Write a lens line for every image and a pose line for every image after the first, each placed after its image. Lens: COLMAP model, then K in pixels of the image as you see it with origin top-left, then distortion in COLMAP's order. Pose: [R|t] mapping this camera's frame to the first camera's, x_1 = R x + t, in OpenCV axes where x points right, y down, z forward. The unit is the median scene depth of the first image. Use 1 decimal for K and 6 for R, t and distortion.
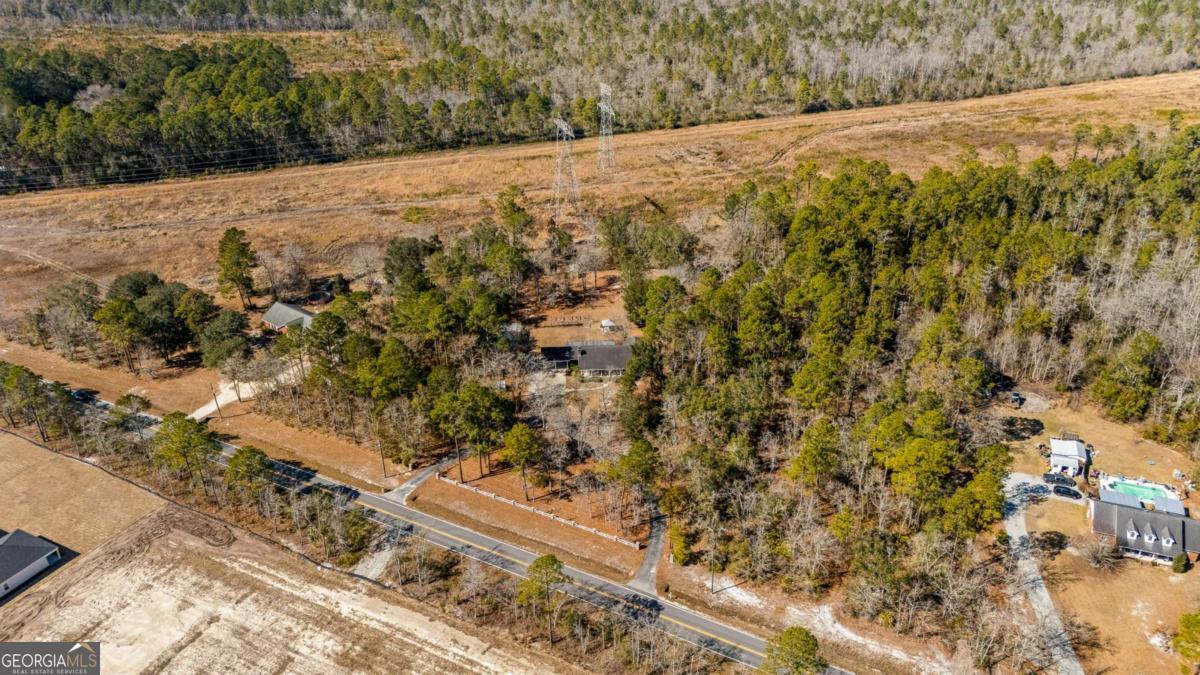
lens RADIAL K [[770.7, 0, 600.0], [0, 770.7, 337.5], [0, 0, 1]] dist [0.054056, -0.036234]
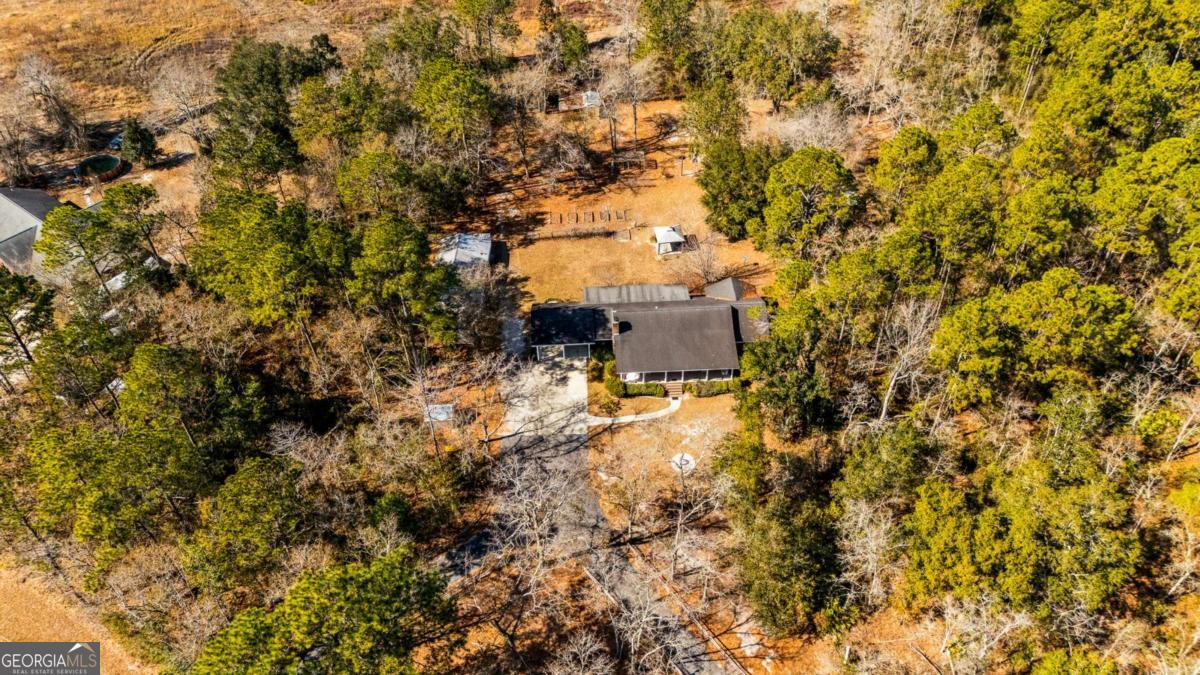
lens RADIAL K [[770.7, 0, 600.0], [0, 770.7, 337.5], [0, 0, 1]] dist [0.054056, -0.036234]
pose [[0.999975, -0.004738, -0.005240, -0.030385], [0.005996, 0.961451, 0.274911, -0.089278], [0.003736, -0.274936, 0.961455, 0.499049]]
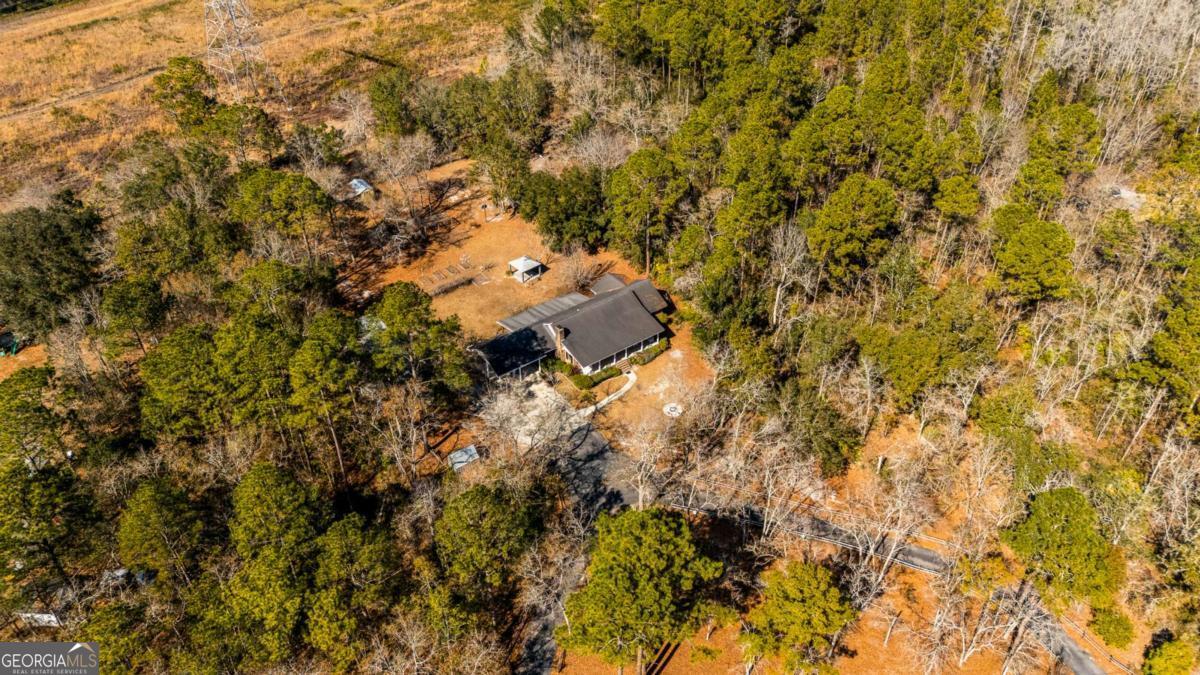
lens RADIAL K [[770.7, 0, 600.0], [0, 770.7, 337.5], [0, 0, 1]] dist [0.054056, -0.036234]
pose [[0.797812, -0.318034, 0.512201, -0.243108], [0.229568, 0.945803, 0.229686, -0.082768], [-0.557489, -0.065661, 0.827584, 0.491491]]
